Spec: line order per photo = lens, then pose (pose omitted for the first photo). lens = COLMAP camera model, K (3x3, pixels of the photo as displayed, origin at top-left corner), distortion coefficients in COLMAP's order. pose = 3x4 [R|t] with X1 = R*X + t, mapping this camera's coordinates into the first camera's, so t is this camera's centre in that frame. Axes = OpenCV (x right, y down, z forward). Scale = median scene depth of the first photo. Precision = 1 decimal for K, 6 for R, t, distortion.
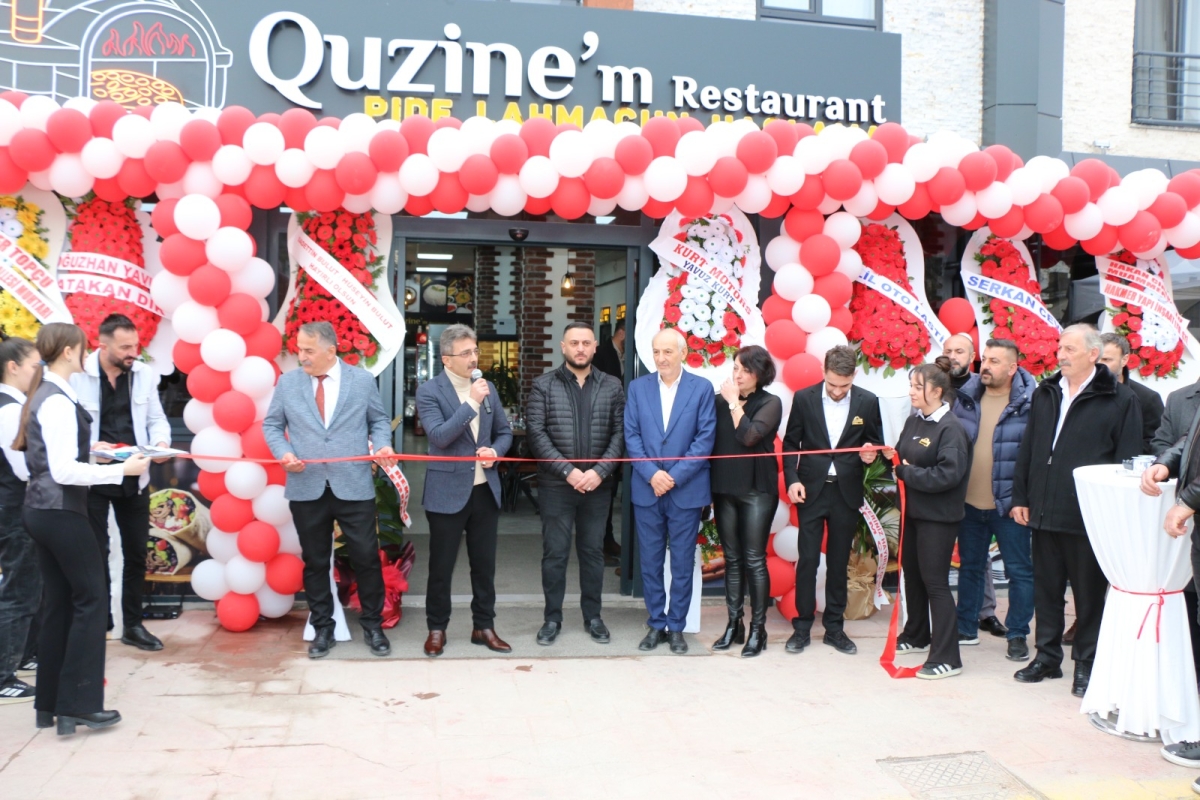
lens RADIAL K [[1013.4, 0, 558.2], [0, 1013.4, 393.7], [0, 0, 1]] dist [-0.149765, 0.149060]
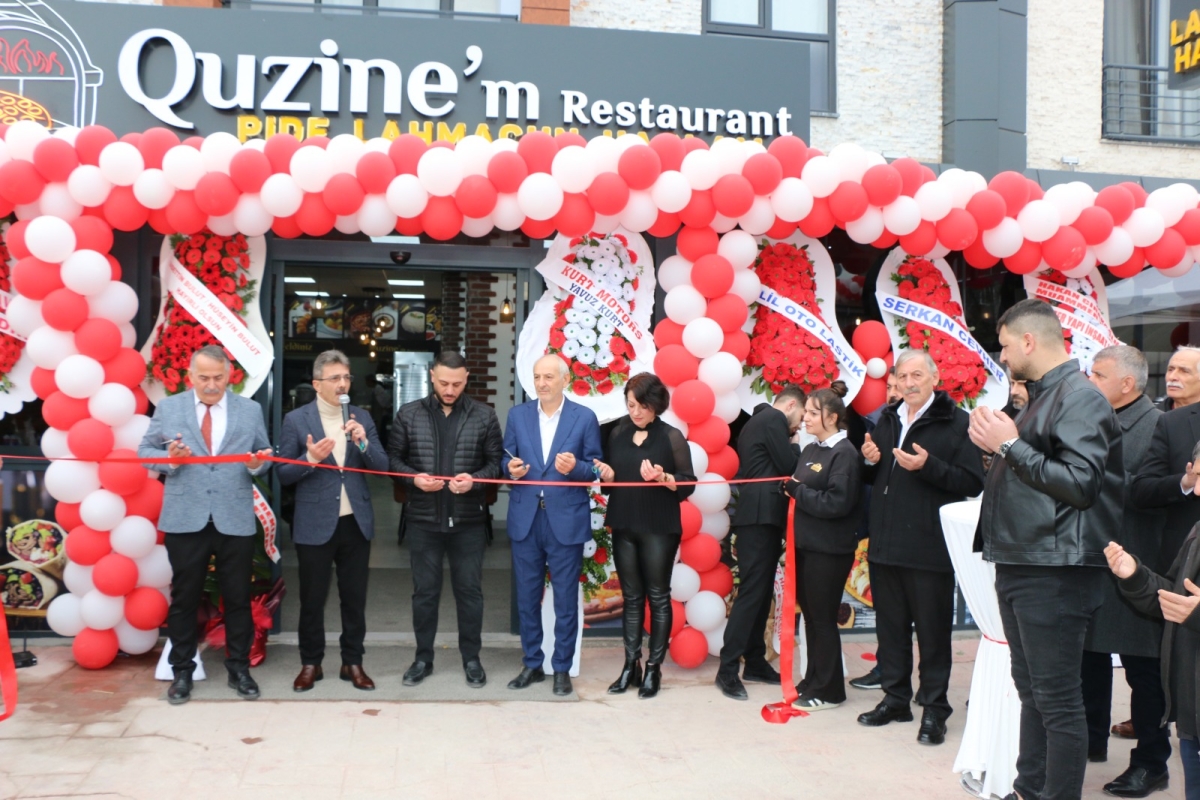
lens RADIAL K [[1013.4, 0, 561.7], [0, 1013.4, 402.0], [0, 0, 1]] dist [-0.149765, 0.149060]
pose [[0.999399, 0.000174, -0.034650, 0.146762], [-0.000843, 0.999814, -0.019280, -0.001239], [0.034641, 0.019298, 0.999214, 0.048996]]
